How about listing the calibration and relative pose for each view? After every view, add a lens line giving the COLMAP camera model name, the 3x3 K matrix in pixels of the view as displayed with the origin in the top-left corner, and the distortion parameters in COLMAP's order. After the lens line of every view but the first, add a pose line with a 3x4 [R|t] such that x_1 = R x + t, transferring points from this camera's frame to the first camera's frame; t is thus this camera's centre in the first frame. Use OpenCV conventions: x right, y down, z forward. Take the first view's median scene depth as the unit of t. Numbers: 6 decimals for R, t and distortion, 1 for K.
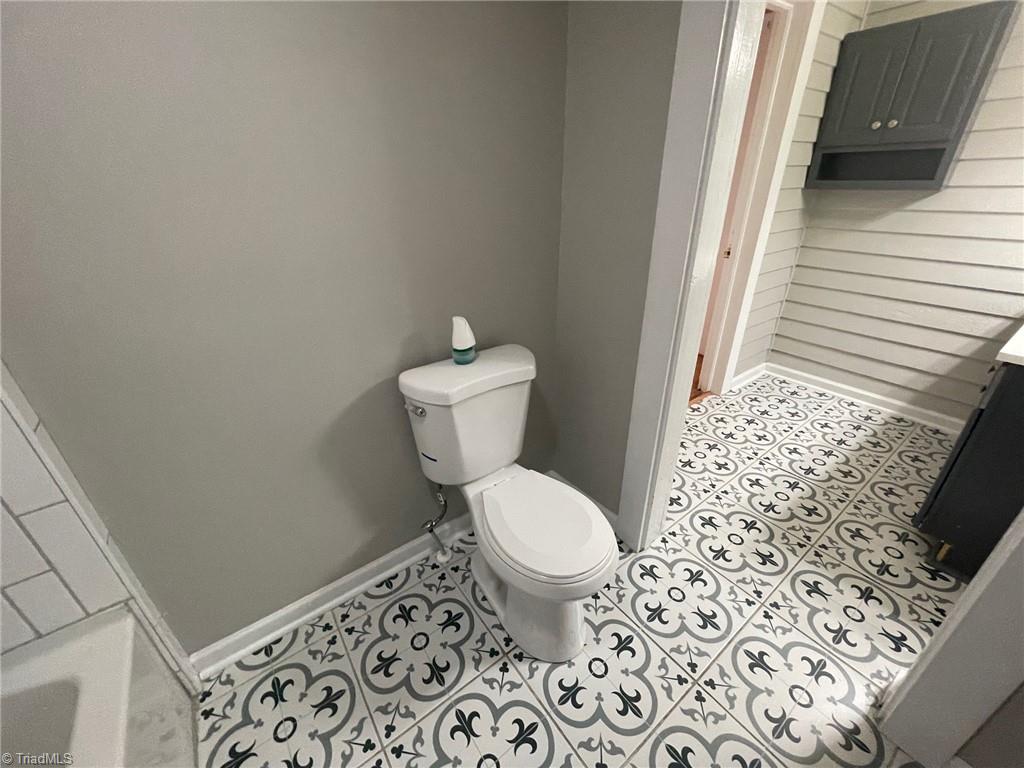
lens RADIAL K [[412.6, 0, 513.5], [0, 412.6, 382.8], [0, 0, 1]] dist [-0.000216, -0.000338]
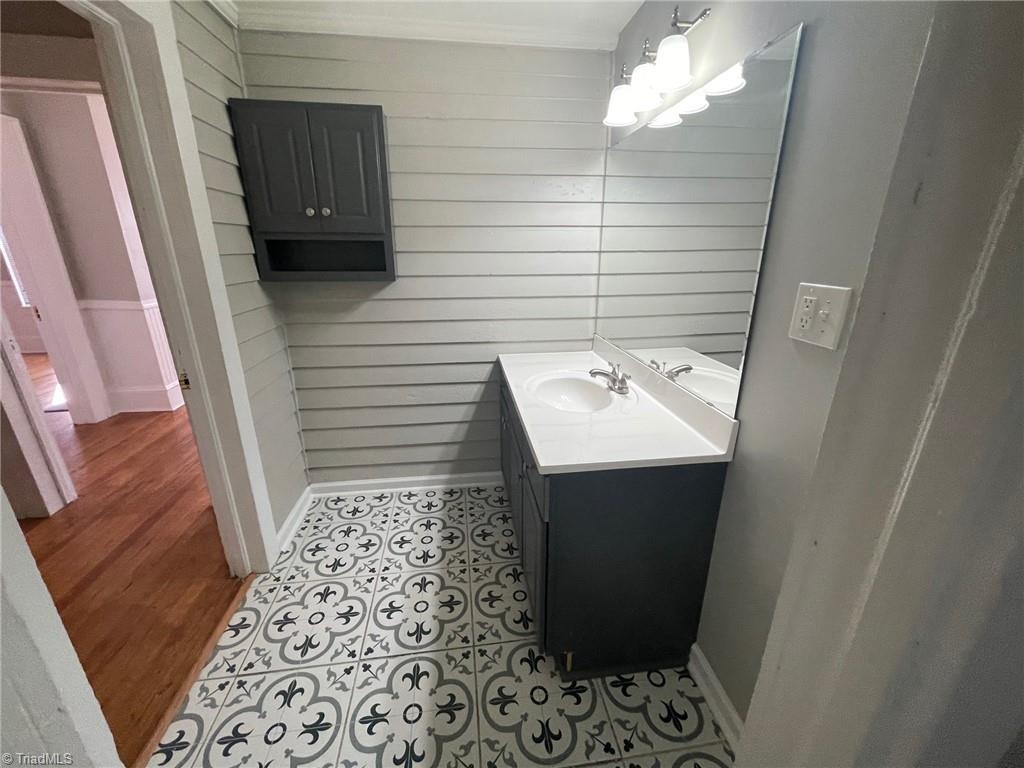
lens RADIAL K [[412.6, 0, 509.3], [0, 412.6, 383.7], [0, 0, 1]] dist [-0.000216, -0.000338]
pose [[0.479642, -0.257897, 0.838709, 0.237805], [0.381279, 0.922136, 0.065505, -0.172680], [-0.790297, 0.288363, 0.540626, 0.277874]]
